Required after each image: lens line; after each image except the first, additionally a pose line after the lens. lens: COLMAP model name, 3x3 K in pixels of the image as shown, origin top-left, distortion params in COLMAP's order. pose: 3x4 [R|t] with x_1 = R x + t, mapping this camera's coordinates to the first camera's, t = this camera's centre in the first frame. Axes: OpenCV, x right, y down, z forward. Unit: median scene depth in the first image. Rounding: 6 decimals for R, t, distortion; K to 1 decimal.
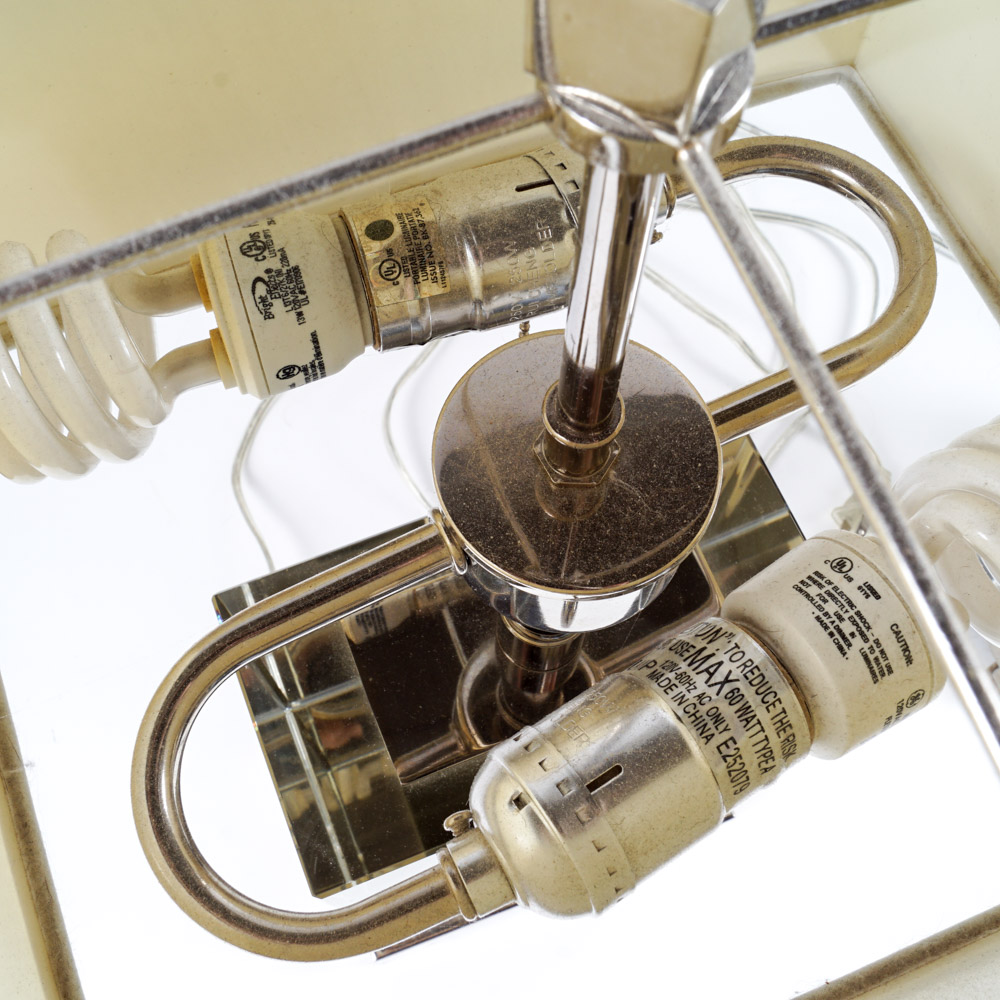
lens RADIAL K [[1238.9, 0, 500.0], [0, 1238.9, 500.0], [0, 0, 1]] dist [-0.151622, 0.286979]
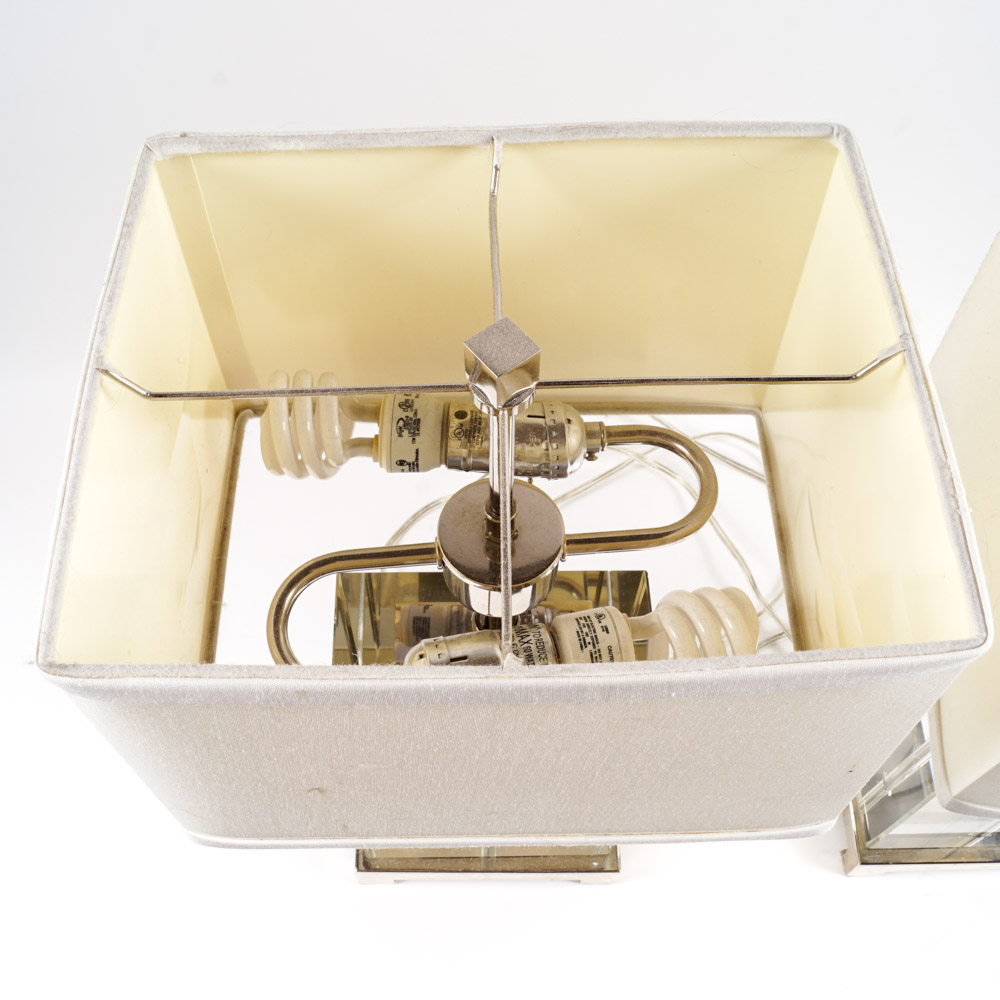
lens RADIAL K [[1238.9, 0, 500.0], [0, 1238.9, 500.0], [0, 0, 1]] dist [-0.151622, 0.286979]
pose [[0.935347, 0.302165, -0.183909, 0.424844], [-0.328321, 0.935093, -0.133443, 0.198221], [0.131650, 0.185197, 0.973843, -1.132848]]
